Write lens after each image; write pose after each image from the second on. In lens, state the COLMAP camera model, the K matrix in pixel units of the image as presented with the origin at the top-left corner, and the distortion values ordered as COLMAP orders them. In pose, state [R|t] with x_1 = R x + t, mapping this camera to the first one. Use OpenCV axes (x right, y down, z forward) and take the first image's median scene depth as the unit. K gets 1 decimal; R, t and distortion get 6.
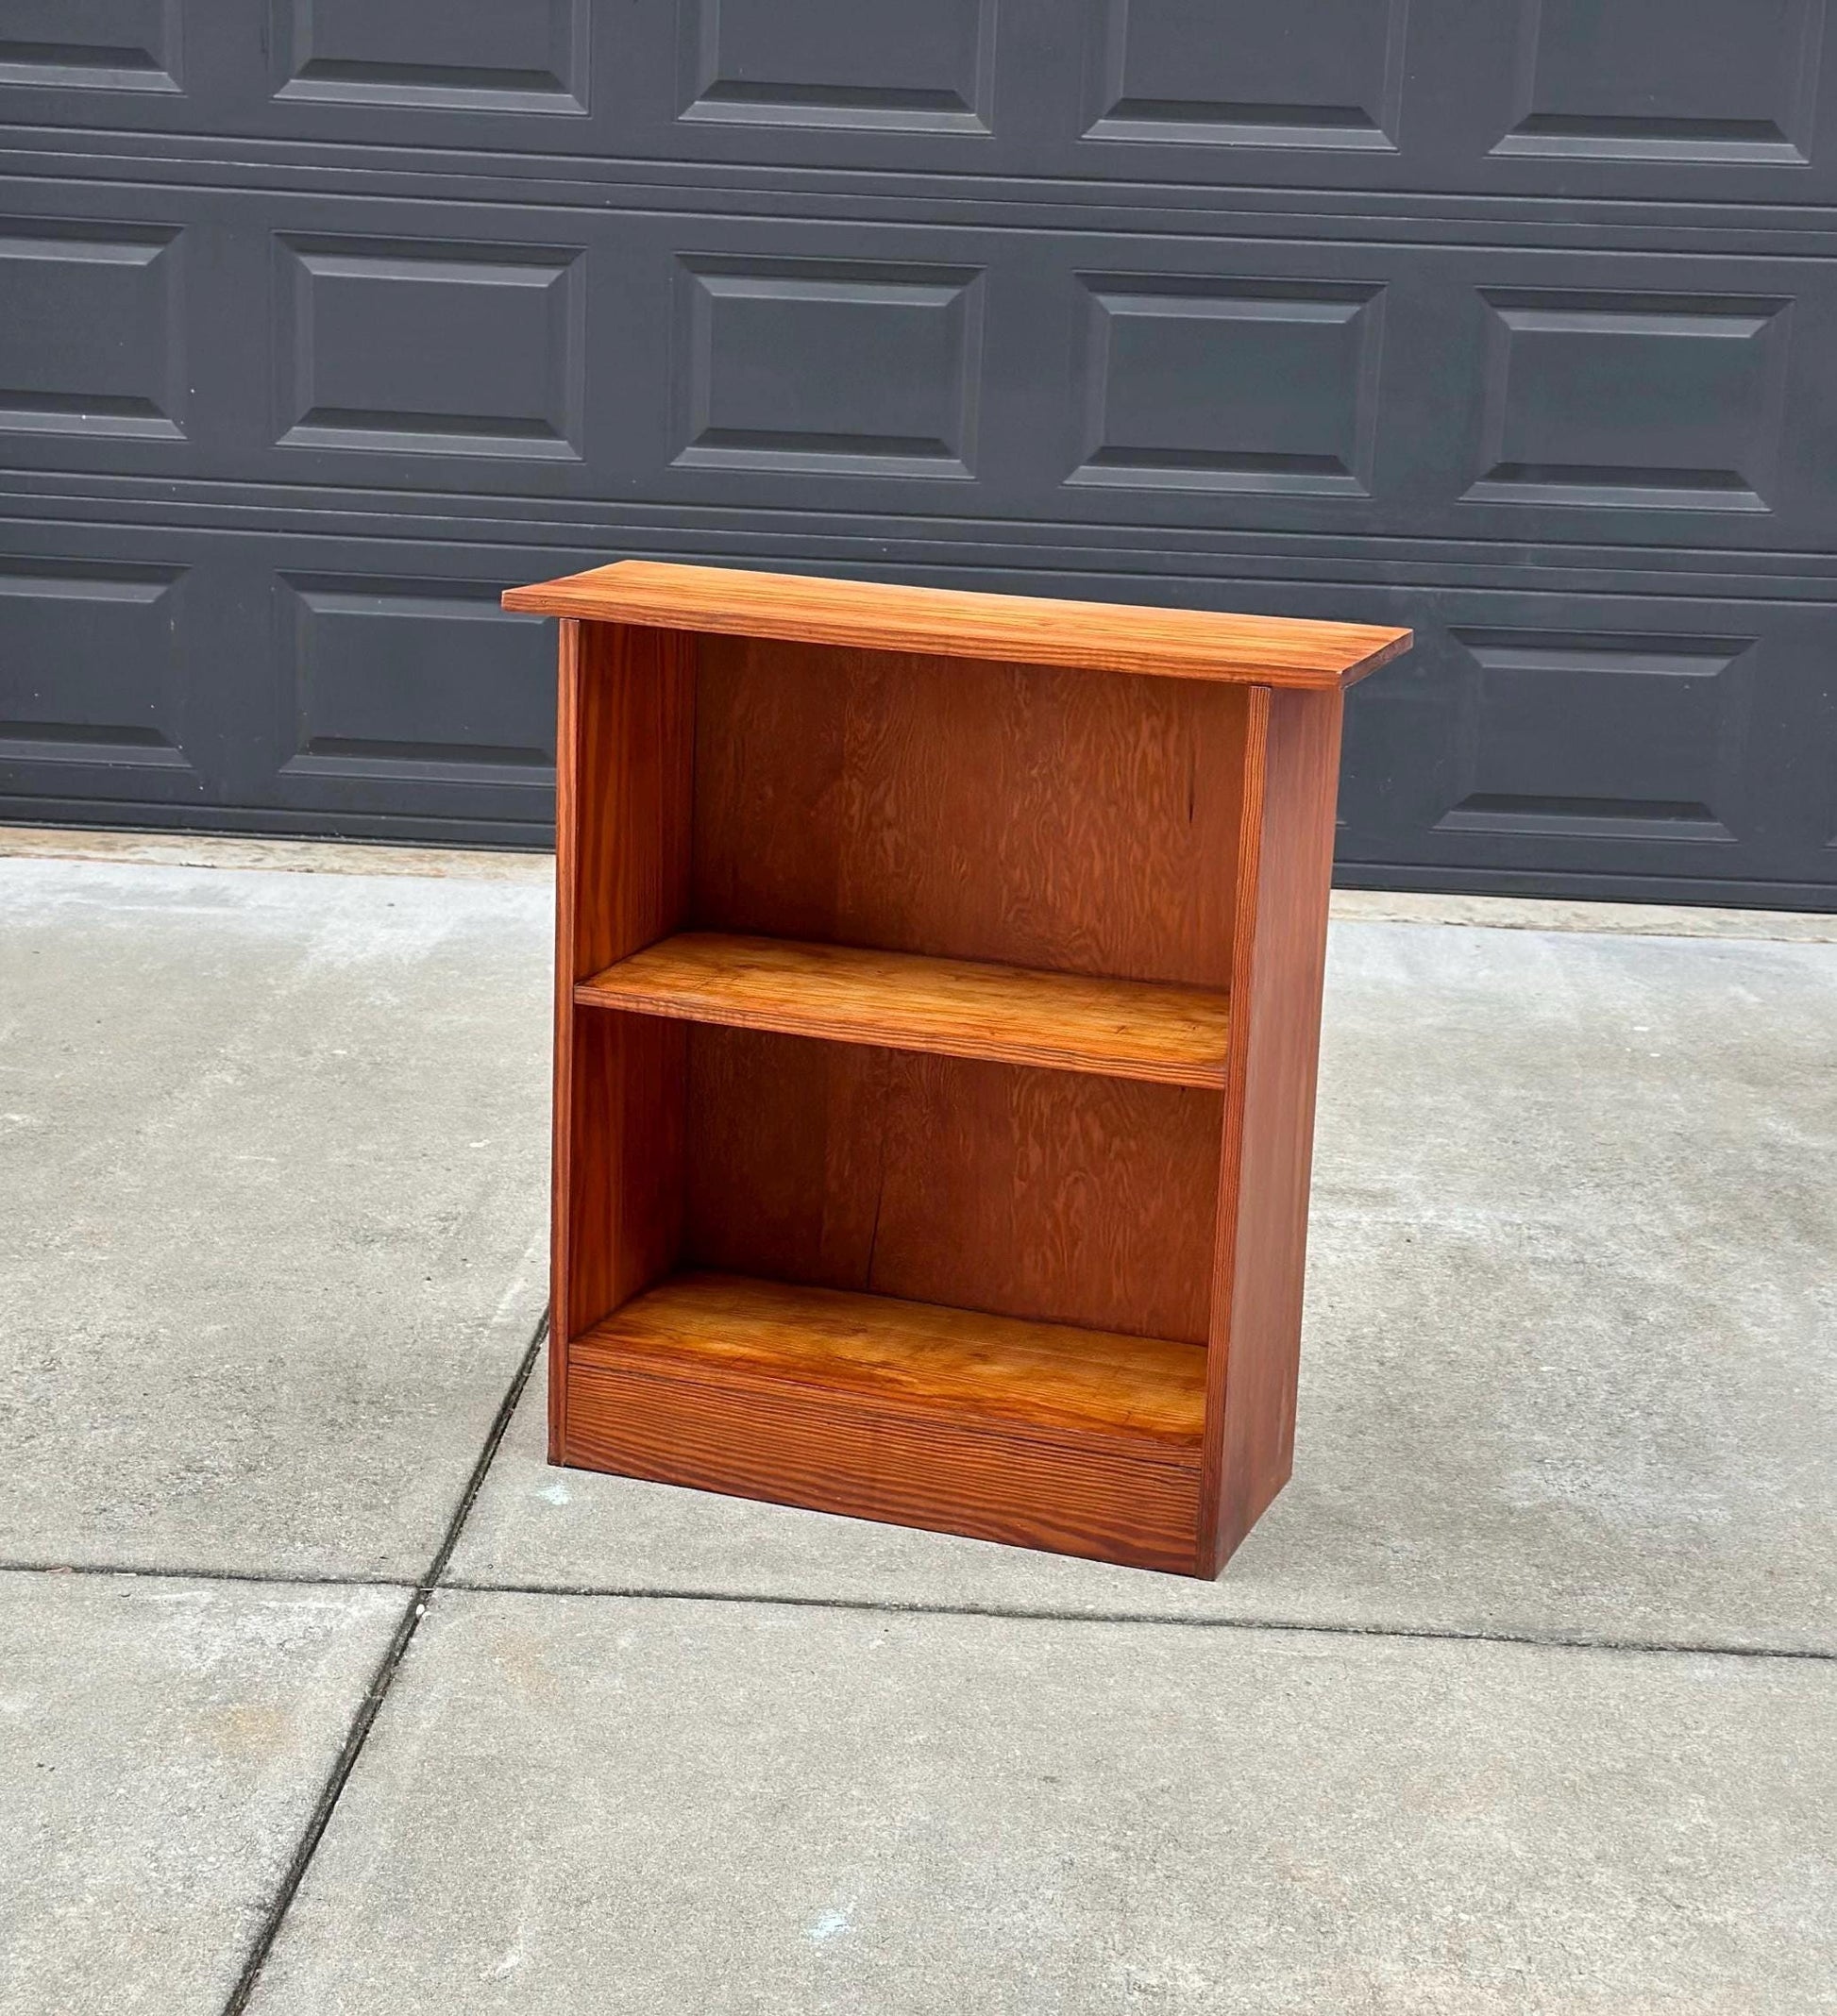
lens RADIAL K [[3699.9, 0, 916.9], [0, 3699.9, 1044.8], [0, 0, 1]] dist [0.120718, 0.126415]
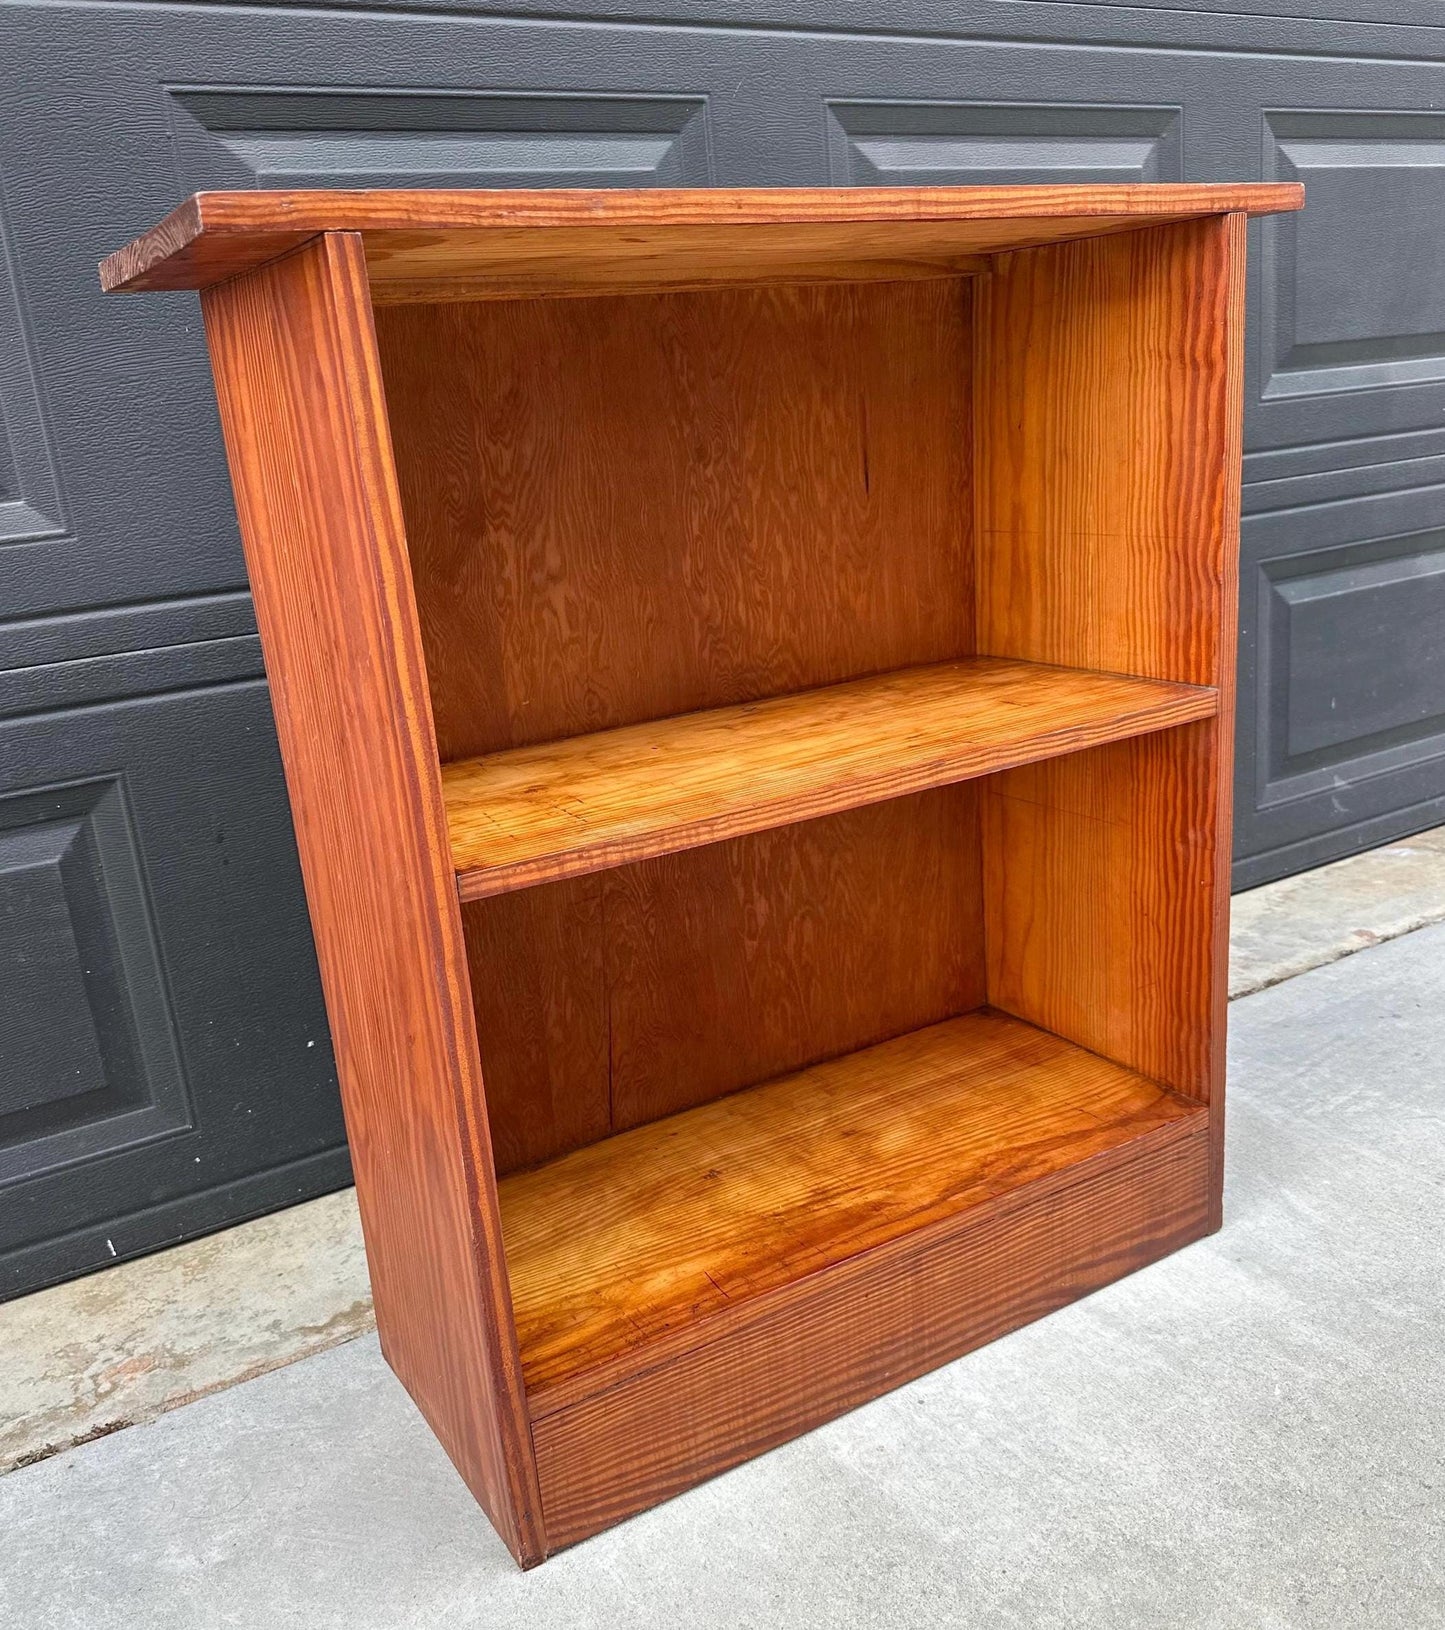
lens RADIAL K [[1443.5, 0, 710.3], [0, 1443.5, 839.7], [0, 0, 1]] dist [0.169395, -0.349400]
pose [[0.631822, -0.312188, 0.709464, -0.232061], [0.299497, 0.942544, 0.148029, -0.044138], [-0.714914, 0.118954, 0.689020, 0.789399]]
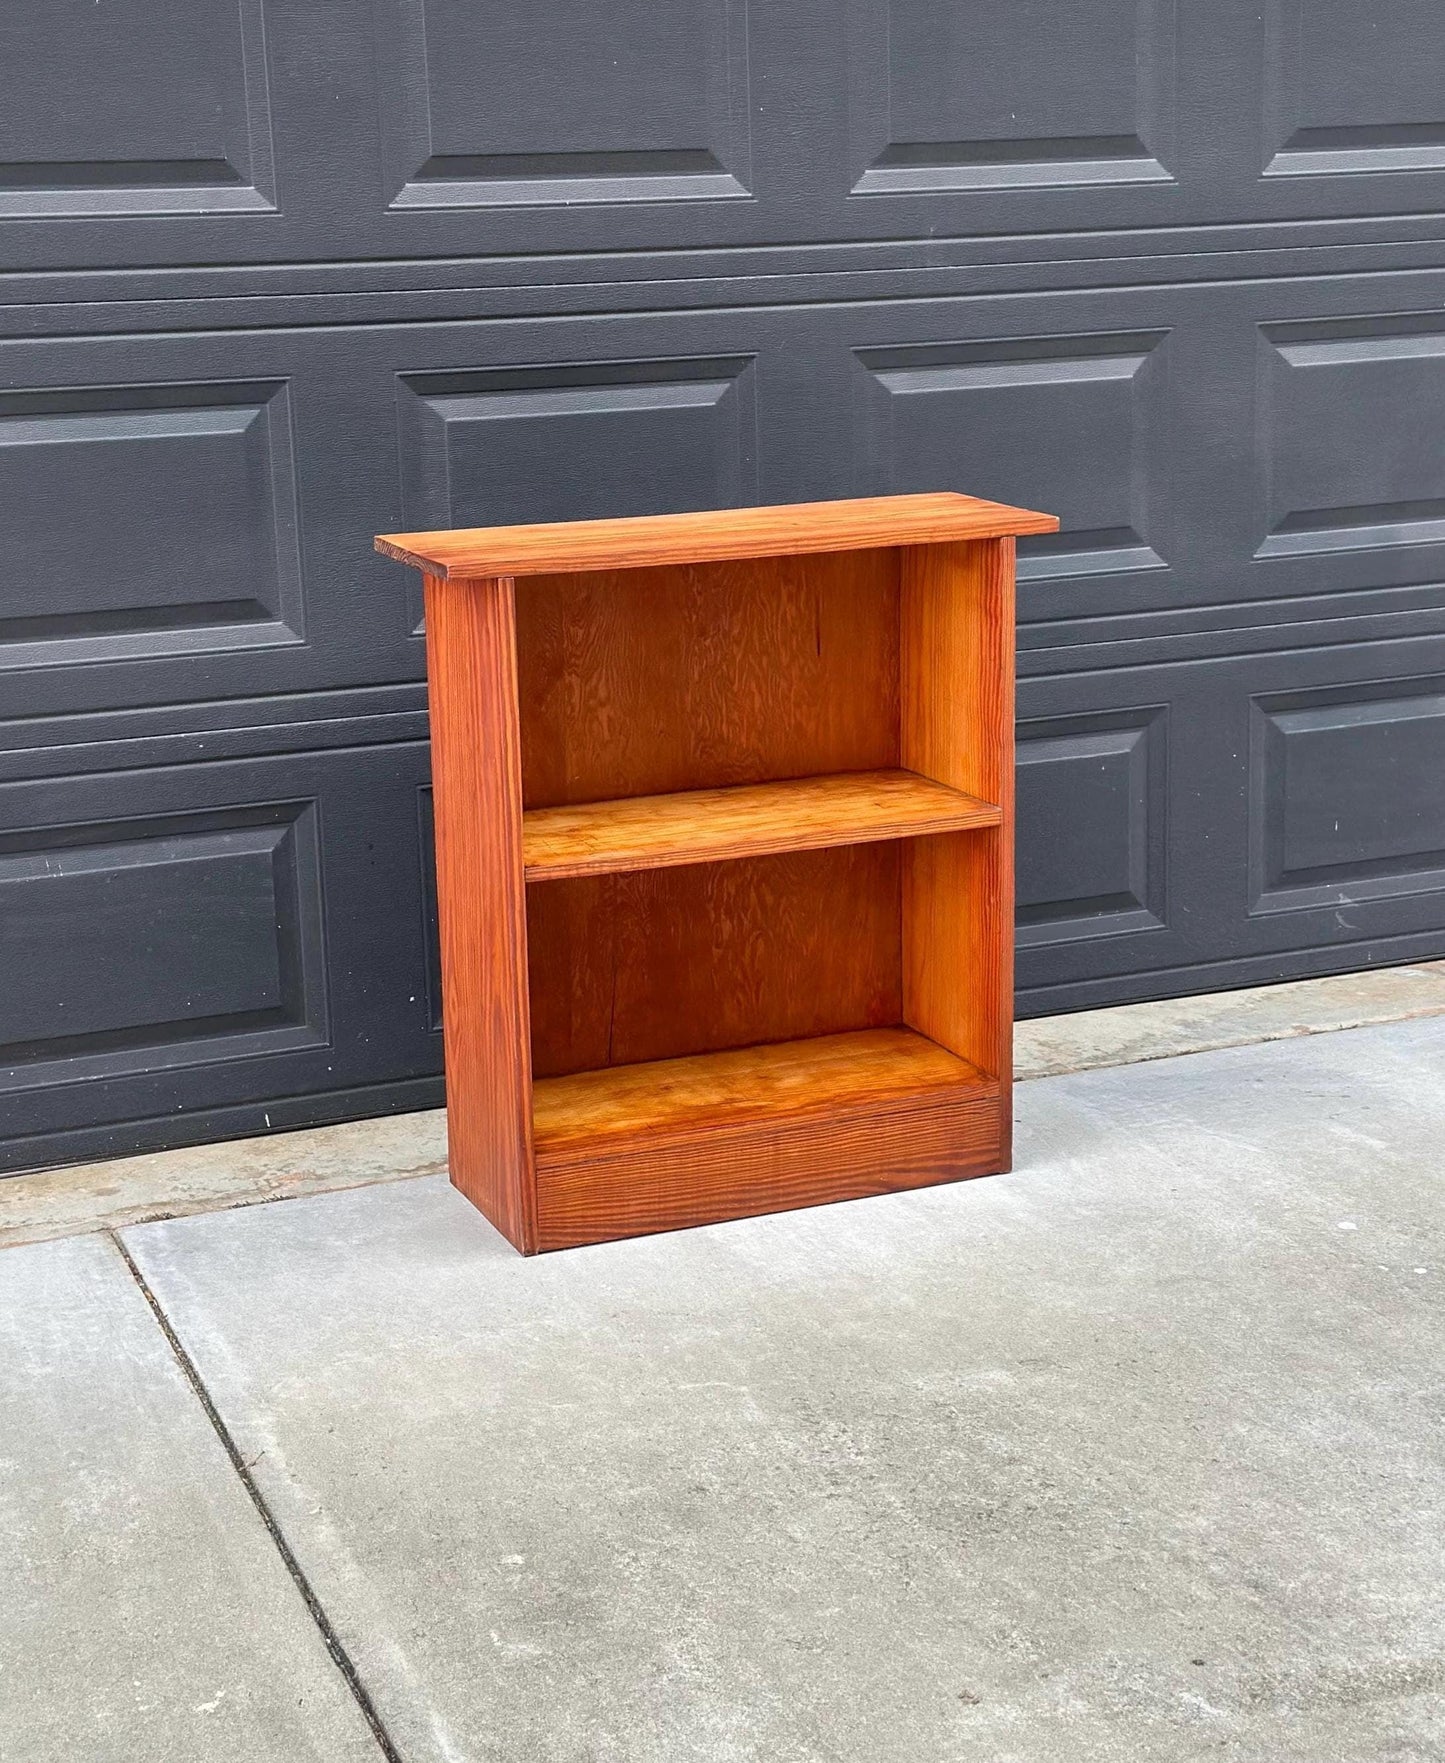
lens RADIAL K [[2941.6, 0, 718.9], [0, 2941.6, 835.9], [0, 0, 1]] dist [0.139929, -0.050815]
pose [[0.731747, -0.215582, 0.646584, -0.673708], [0.220866, 0.972471, 0.074282, -0.084629], [-0.644798, 0.088452, 0.759218, 0.199651]]
